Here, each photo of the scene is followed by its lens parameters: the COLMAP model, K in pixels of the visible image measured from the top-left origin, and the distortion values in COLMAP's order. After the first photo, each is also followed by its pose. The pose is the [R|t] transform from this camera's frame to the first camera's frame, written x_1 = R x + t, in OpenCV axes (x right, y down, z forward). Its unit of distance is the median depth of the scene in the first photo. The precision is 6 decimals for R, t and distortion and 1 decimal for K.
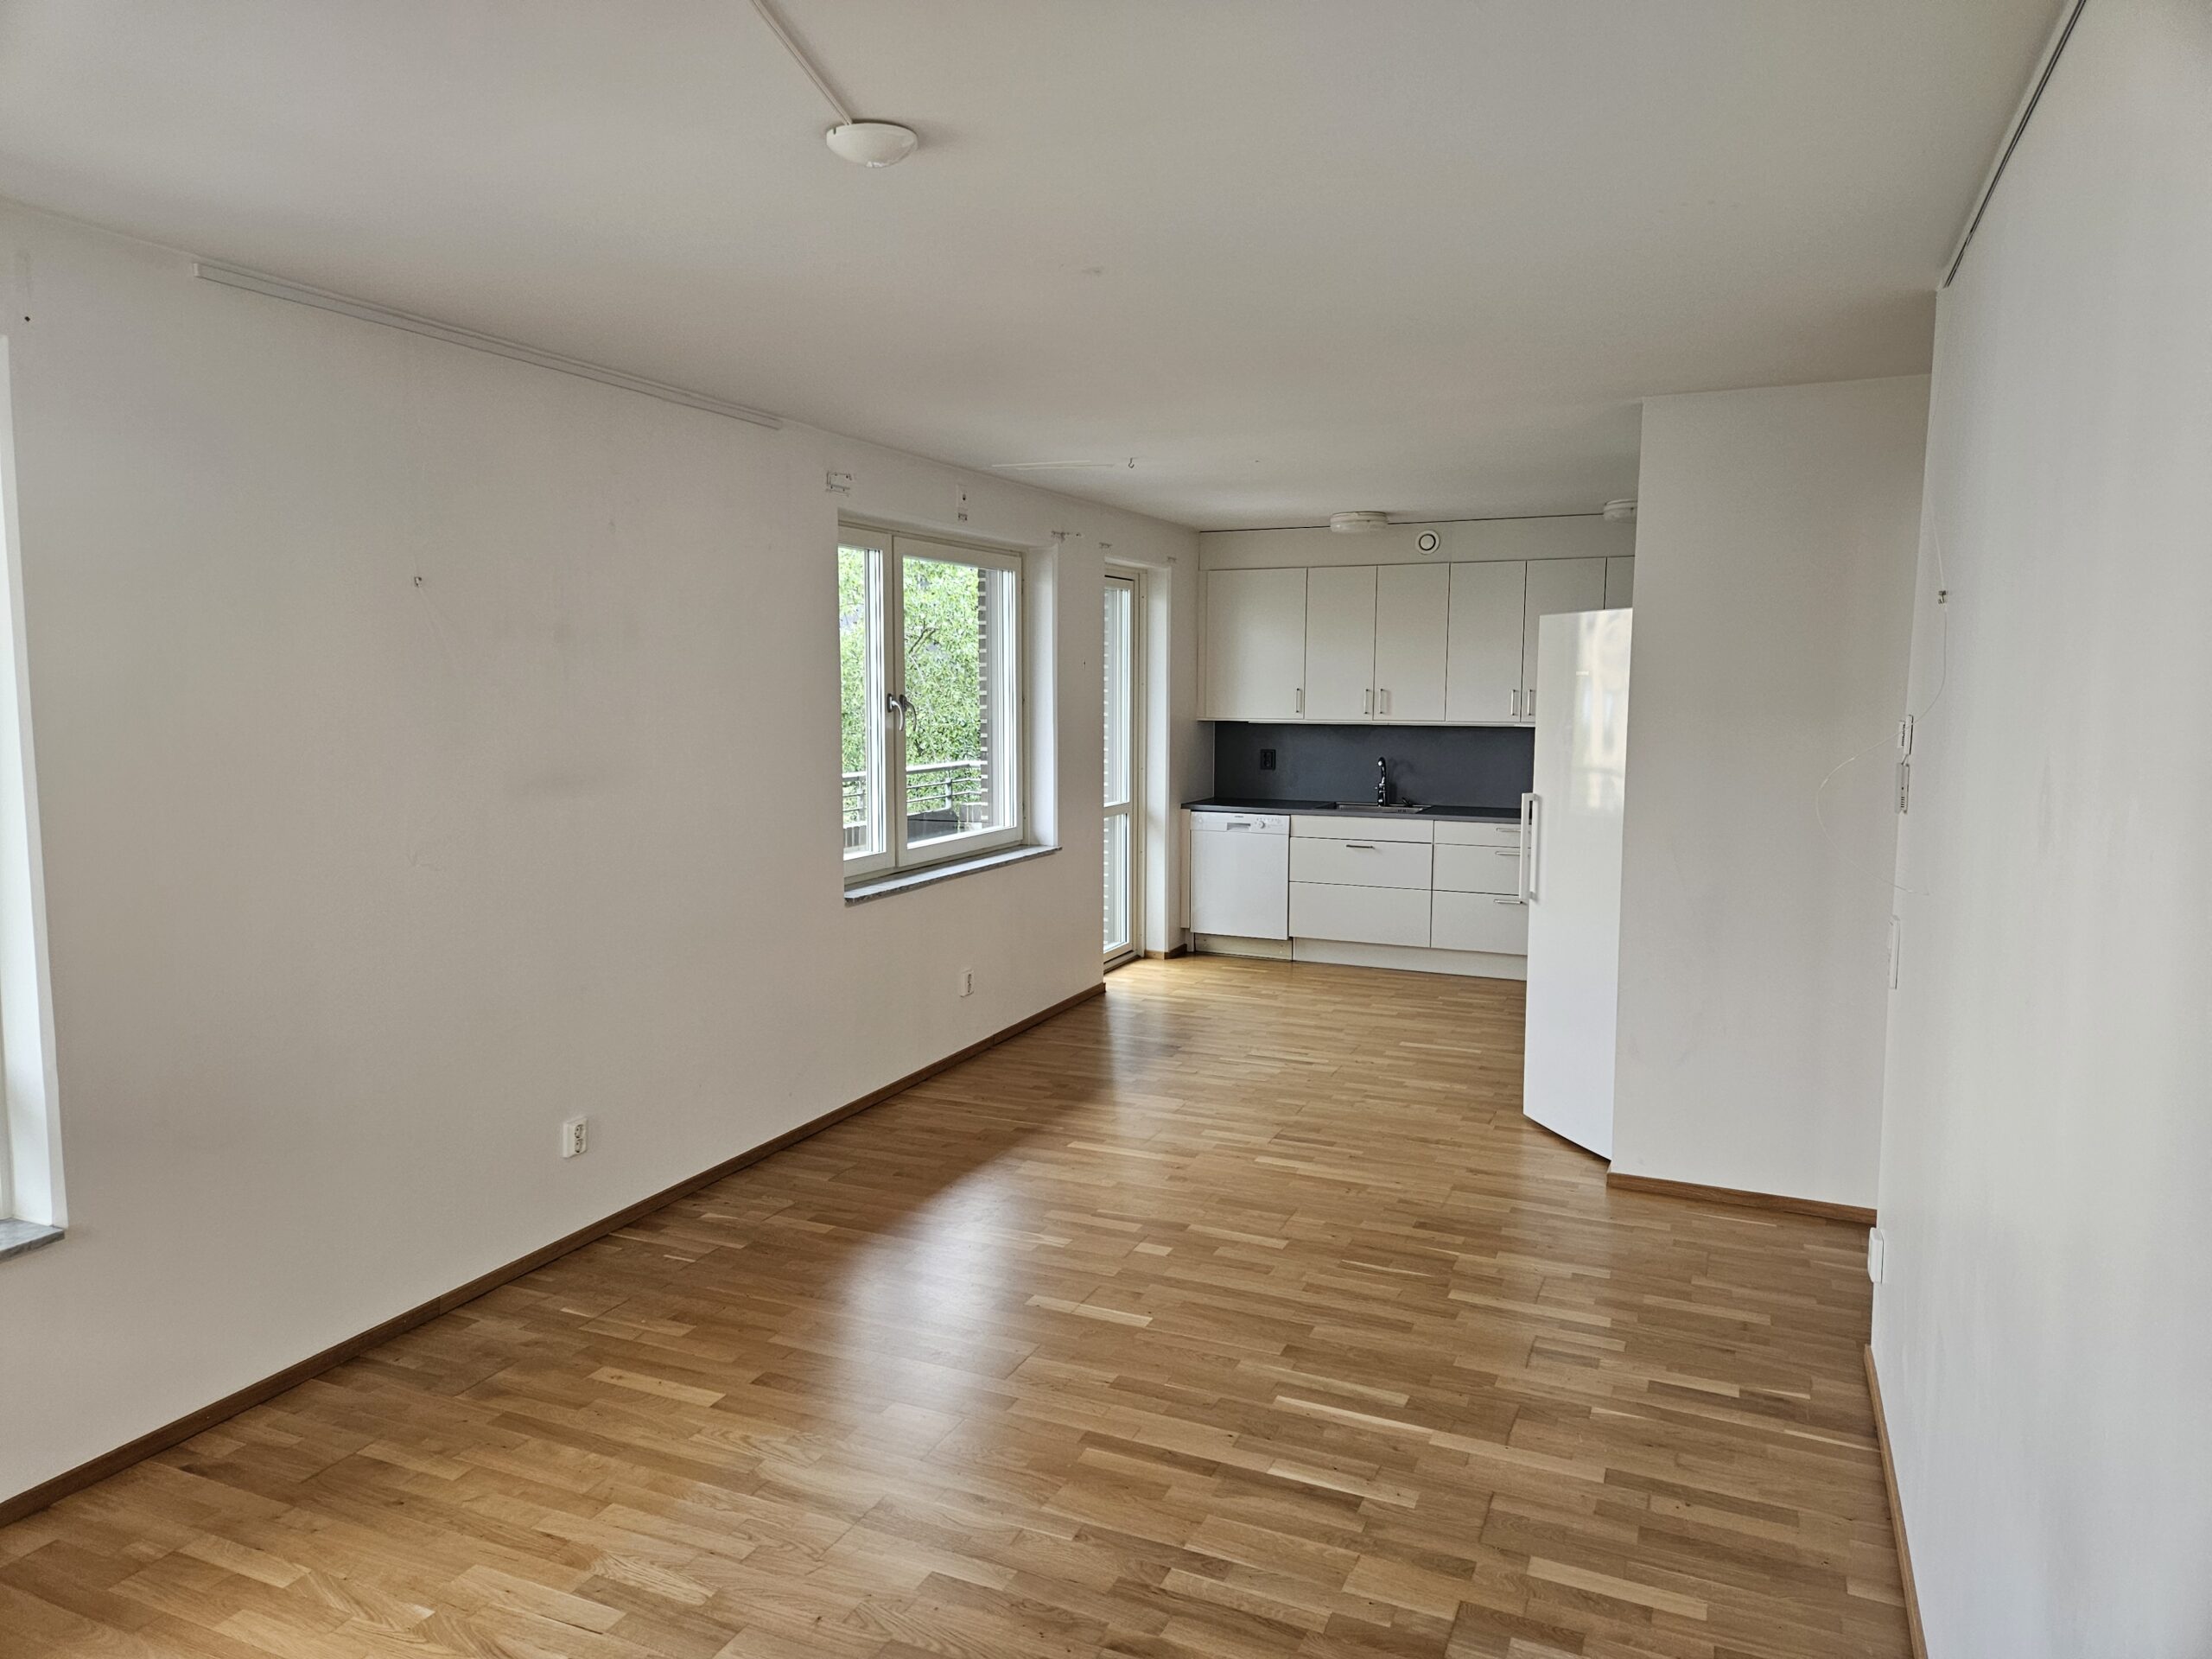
lens RADIAL K [[1462.2, 0, 1087.1], [0, 1462.2, 825.5], [0, 0, 1]] dist [0.041912, -0.010736]
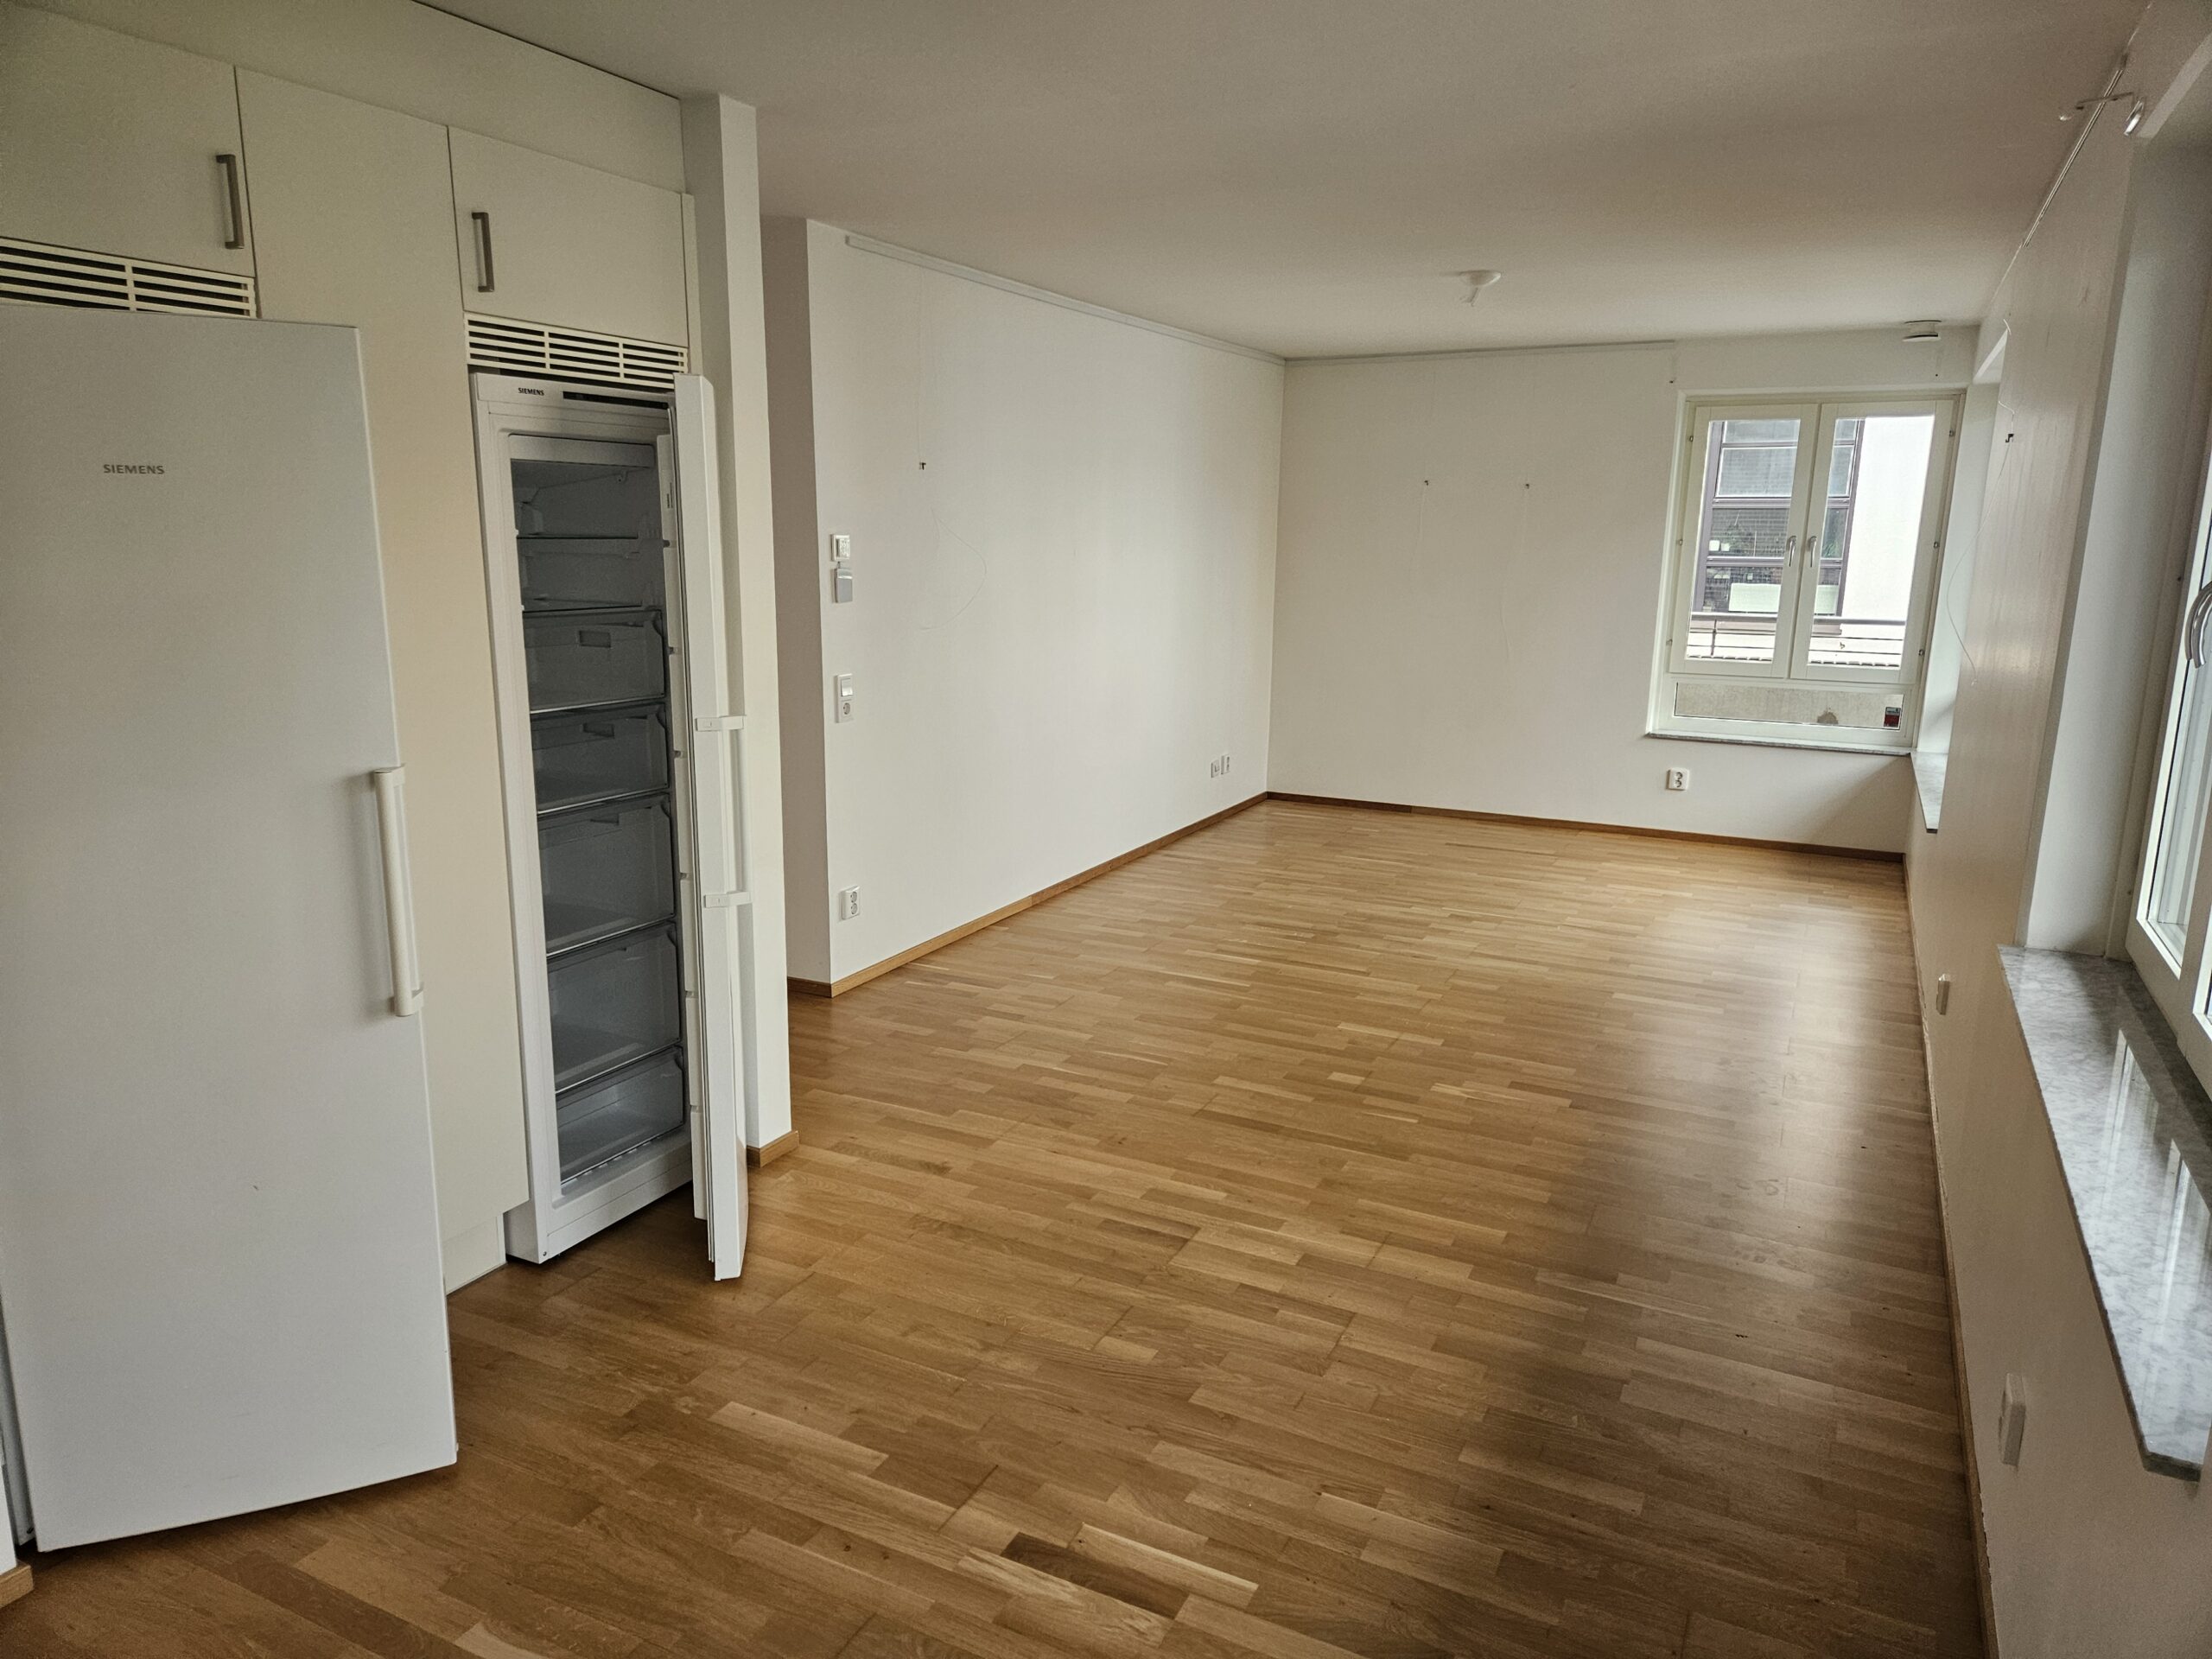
lens RADIAL K [[1462.2, 0, 1110.9], [0, 1462.2, 838.8], [0, 0, 1]] dist [0.041912, -0.010736]
pose [[-0.998775, -0.029961, 0.039376, 0.147467], [-0.016185, 0.949869, 0.312230, -0.161554], [-0.046757, 0.311210, -0.949190, 1.630634]]
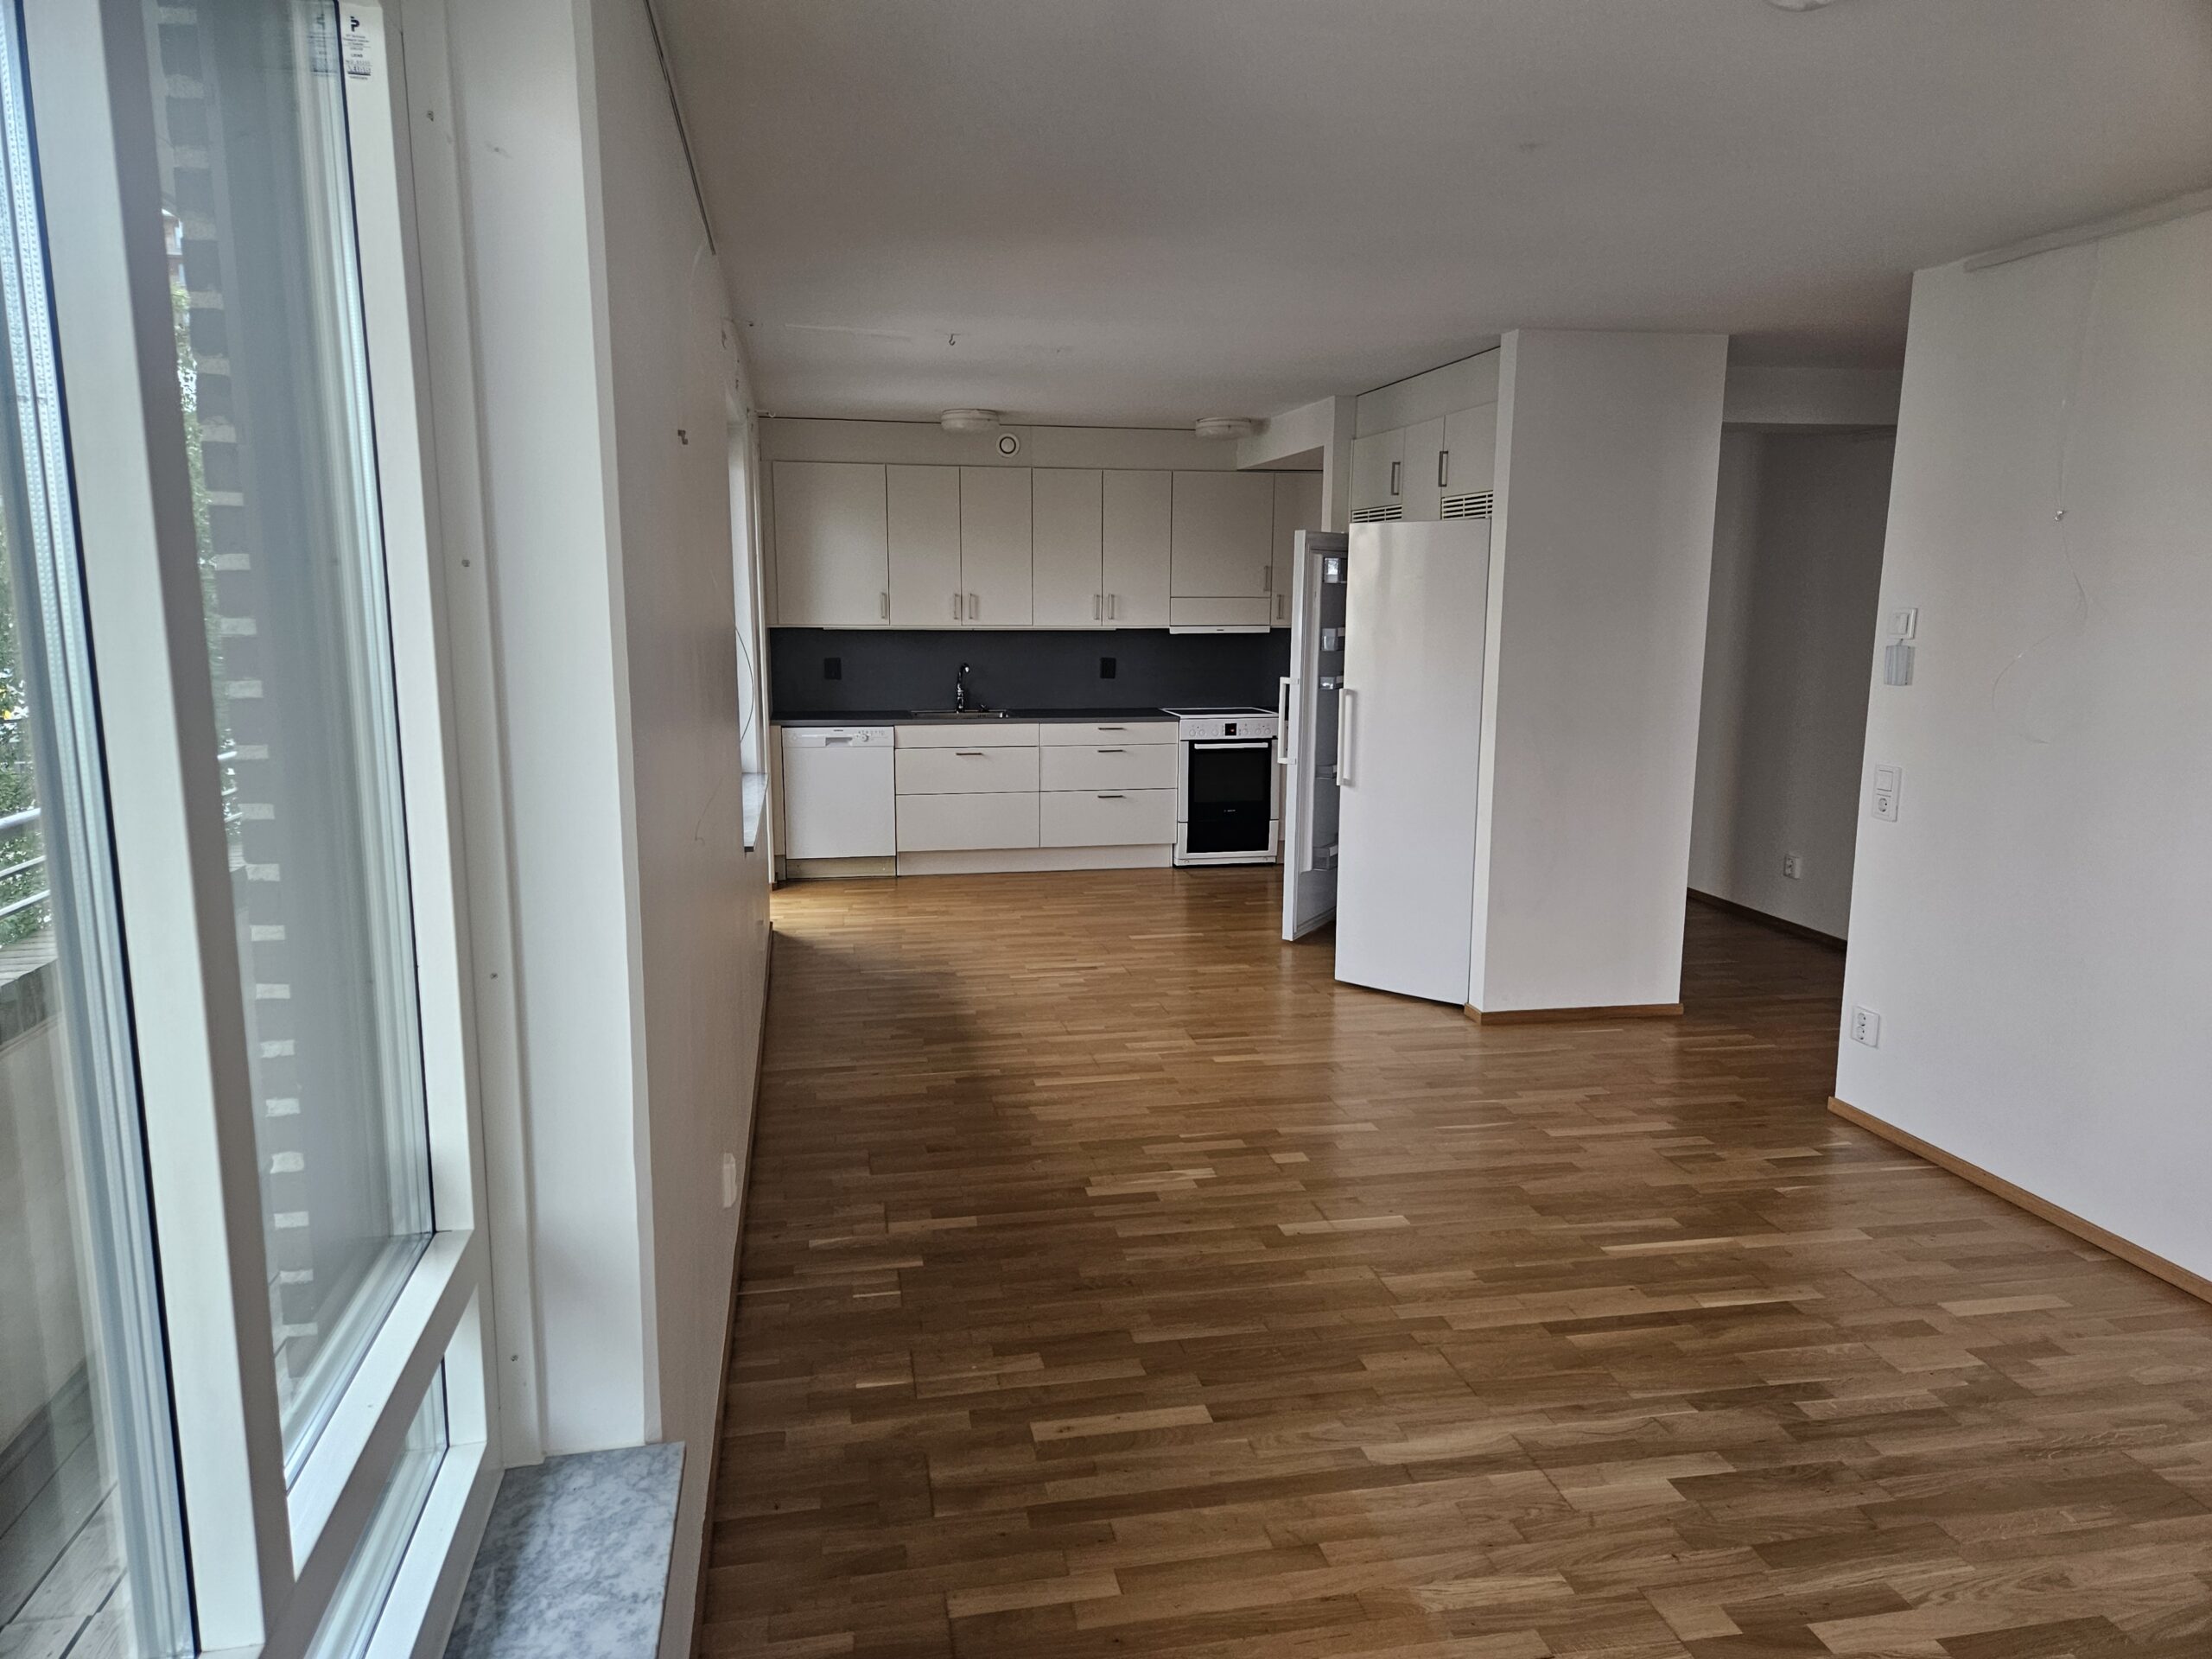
lens RADIAL K [[1462.2, 0, 1091.8], [0, 1462.2, 831.4], [0, 0, 1]] dist [0.041912, -0.010736]
pose [[0.819624, -0.094890, 0.564989, -0.510788], [0.057437, 0.994829, 0.083758, -0.019086], [-0.570016, -0.036199, 0.820836, 0.225614]]
